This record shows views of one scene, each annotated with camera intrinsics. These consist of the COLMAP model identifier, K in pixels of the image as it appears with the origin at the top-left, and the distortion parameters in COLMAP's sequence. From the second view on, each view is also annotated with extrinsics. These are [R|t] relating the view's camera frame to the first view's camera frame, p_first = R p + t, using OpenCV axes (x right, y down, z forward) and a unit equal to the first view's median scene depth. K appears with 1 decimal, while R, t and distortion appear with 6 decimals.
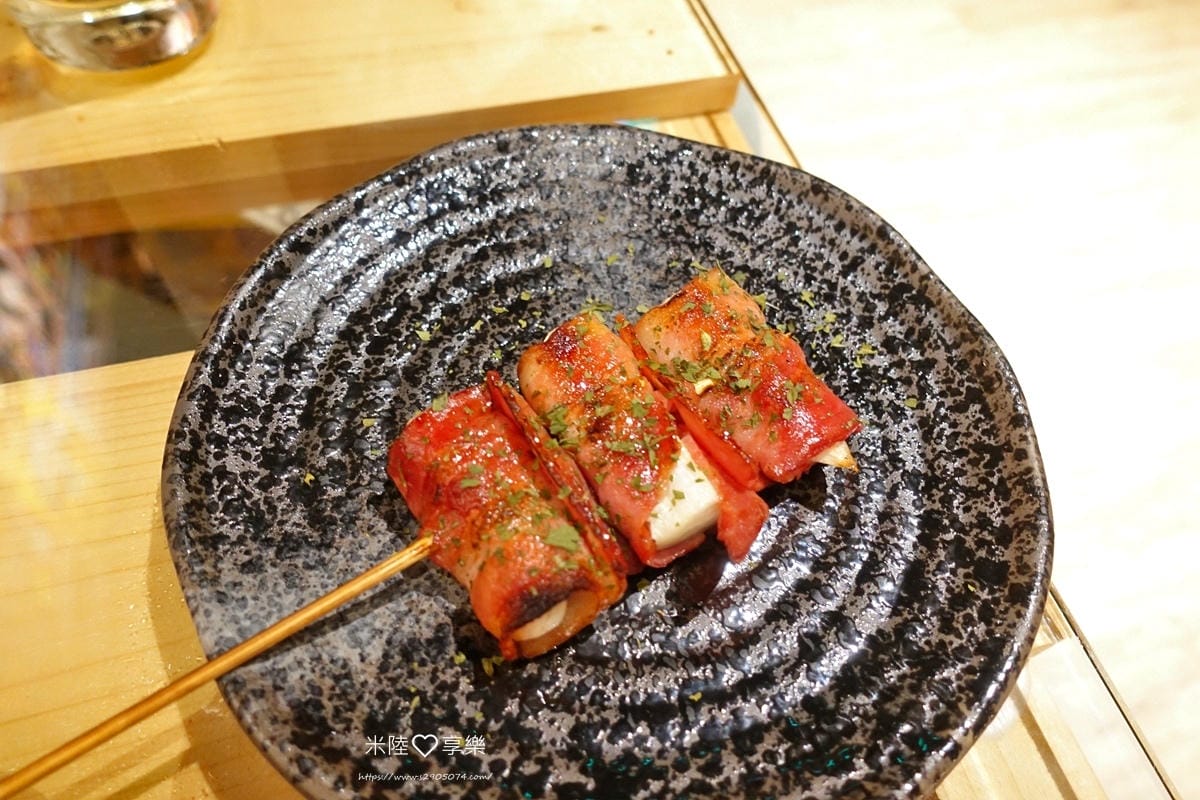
lens RADIAL K [[827.1, 0, 599.4], [0, 827.1, 396.4], [0, 0, 1]] dist [0.007442, -0.004504]
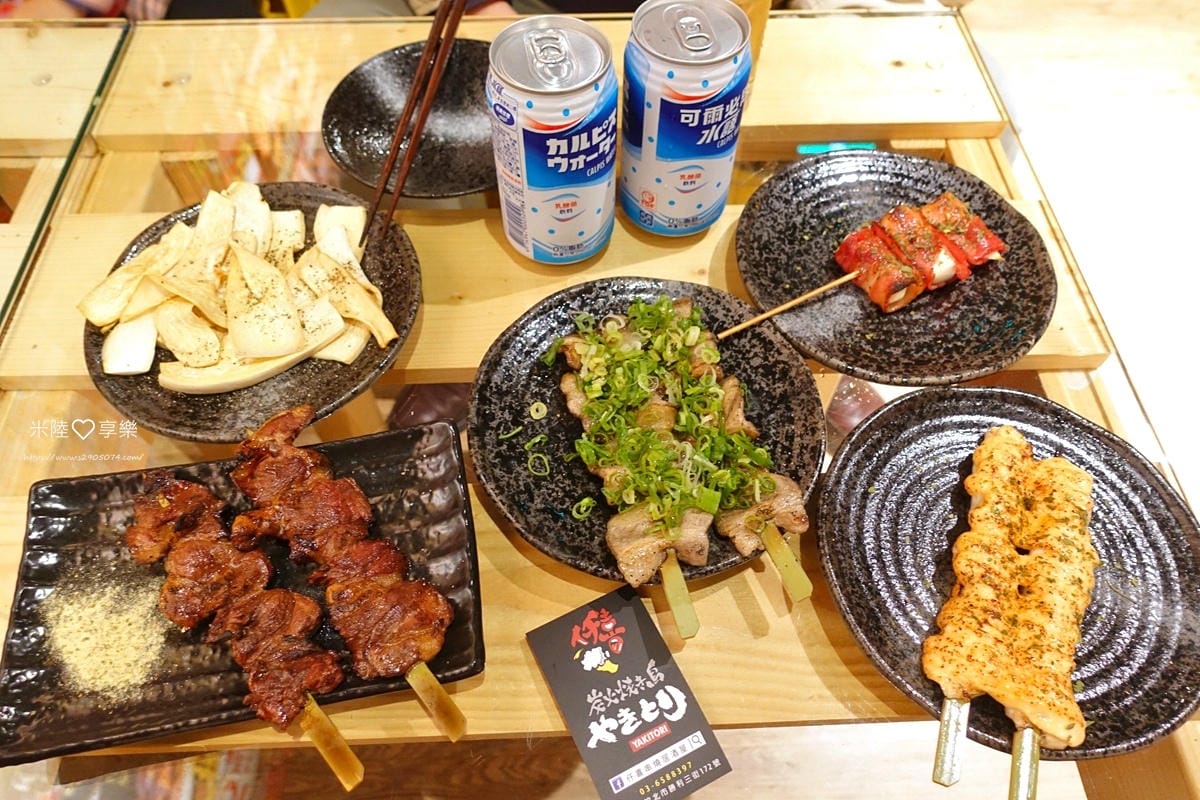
lens RADIAL K [[827.1, 0, 605.8], [0, 827.1, 402.9], [0, 0, 1]] dist [0.007442, -0.004504]
pose [[0.997388, -0.071162, -0.012346, -0.801966], [0.071277, 0.997415, 0.009136, 0.353858], [0.011664, -0.009992, 0.999882, -1.508720]]
